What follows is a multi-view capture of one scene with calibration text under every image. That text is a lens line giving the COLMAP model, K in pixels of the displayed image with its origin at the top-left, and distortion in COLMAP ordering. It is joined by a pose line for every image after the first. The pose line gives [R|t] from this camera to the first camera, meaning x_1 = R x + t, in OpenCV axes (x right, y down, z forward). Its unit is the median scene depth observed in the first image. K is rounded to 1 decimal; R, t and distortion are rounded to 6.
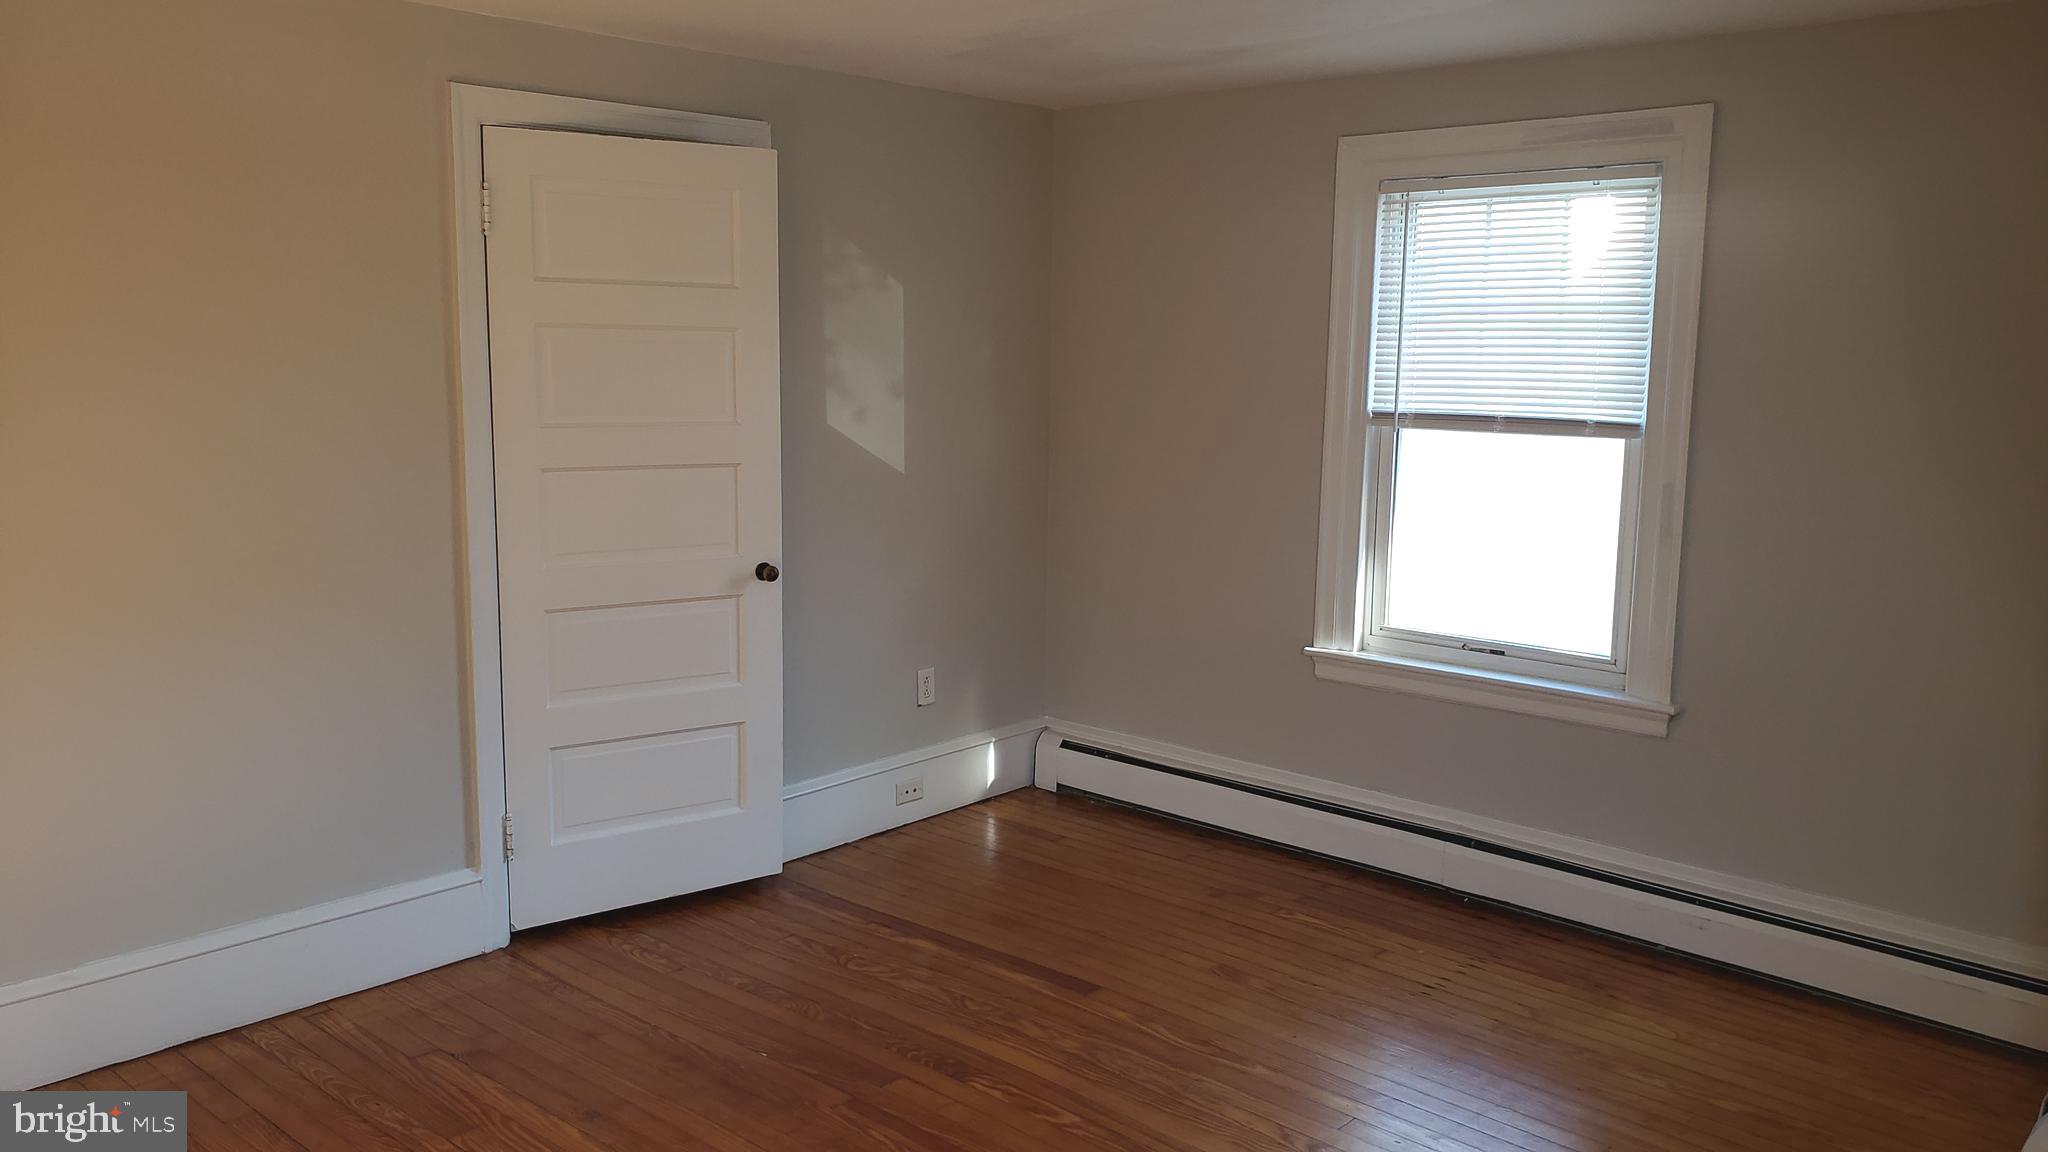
lens RADIAL K [[1566.1, 0, 1024.0], [0, 1566.1, 576.0], [0, 0, 1]] dist [0.003363, 0.002820]
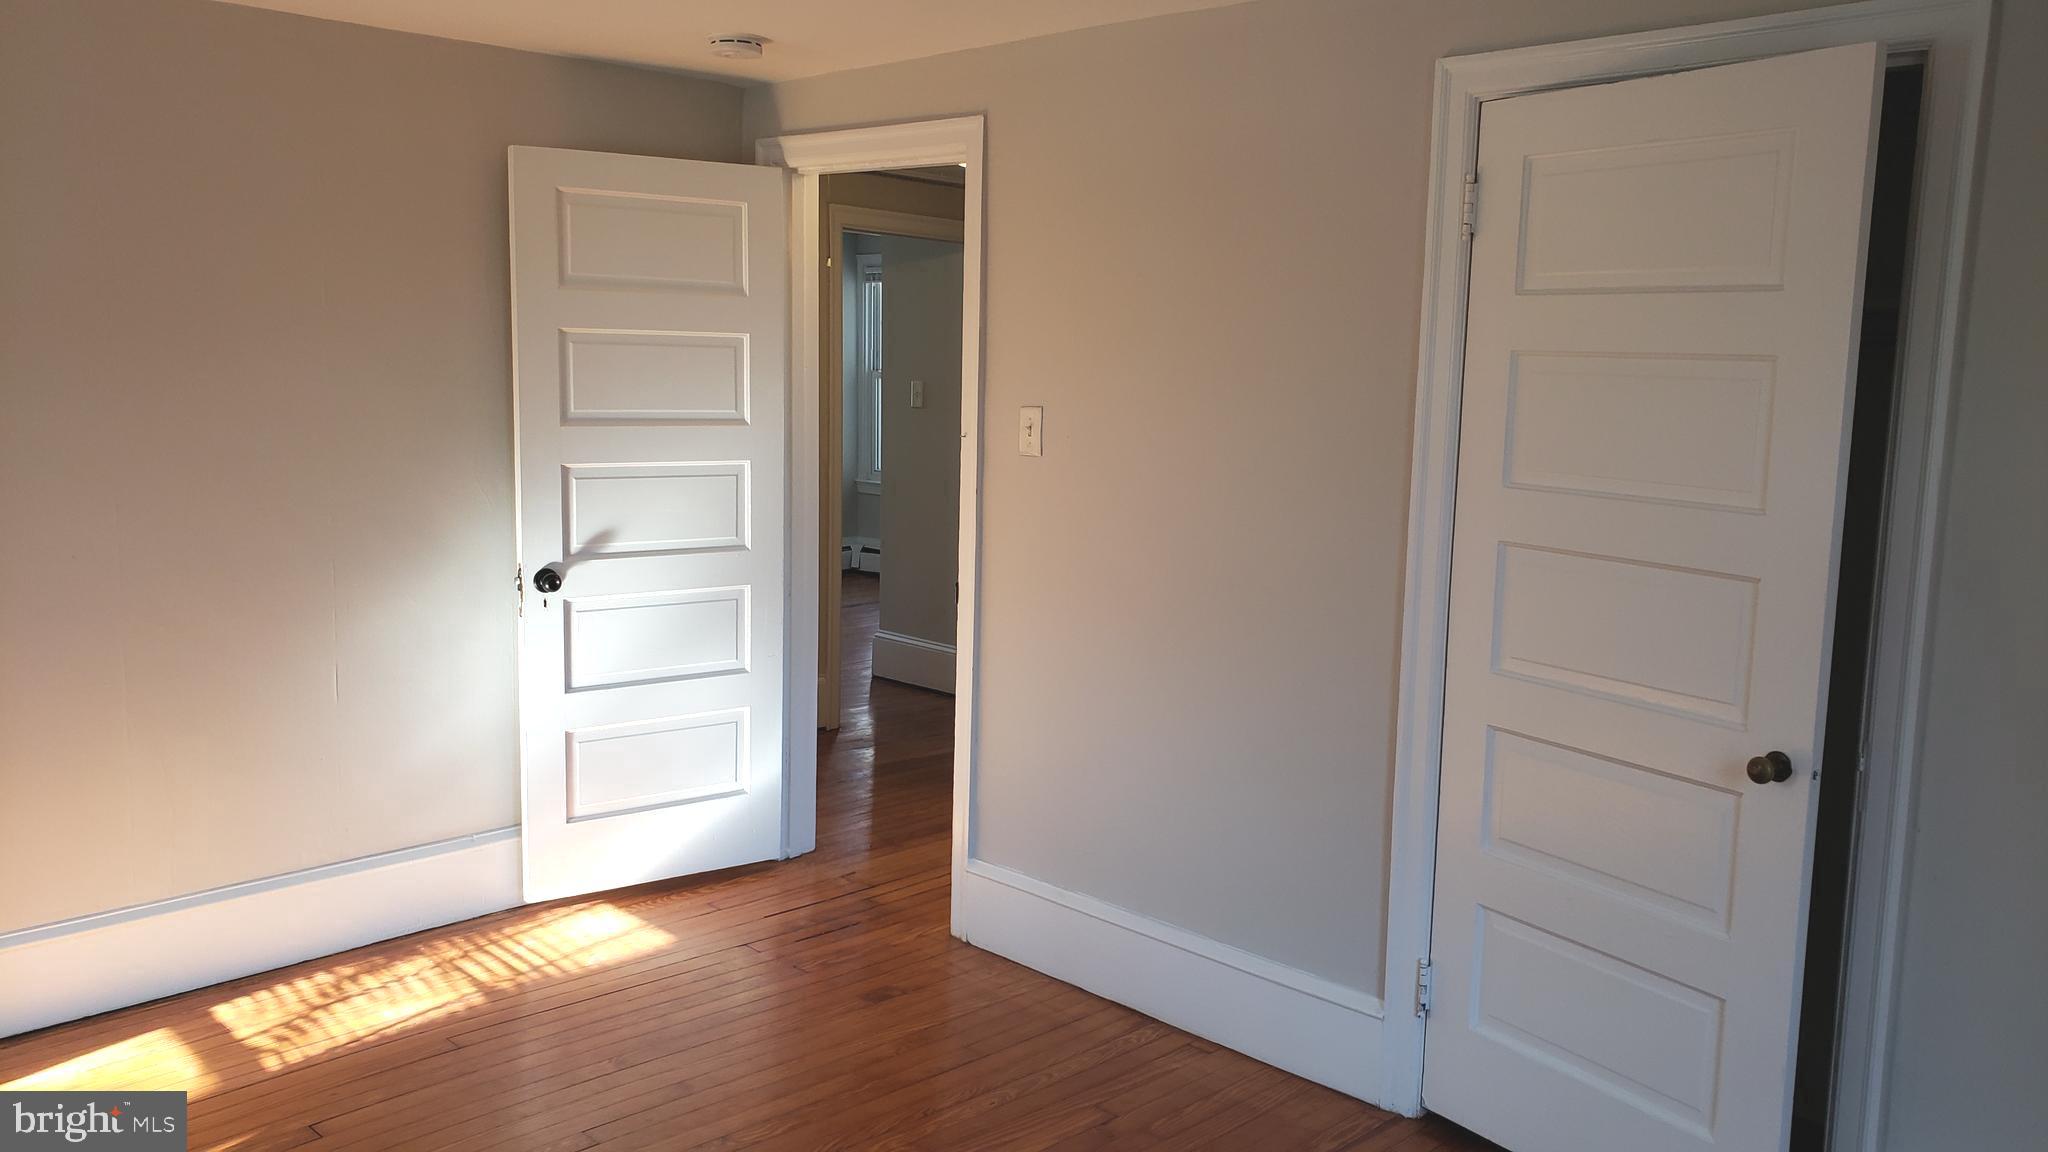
lens RADIAL K [[1566.1, 0, 1024.0], [0, 1566.1, 576.0], [0, 0, 1]] dist [0.003363, 0.002820]
pose [[-0.023771, 0.120404, -0.992440, 0.455720], [-0.179180, 0.976133, 0.122718, -0.103351], [0.983529, 0.180743, -0.001630, 0.775827]]
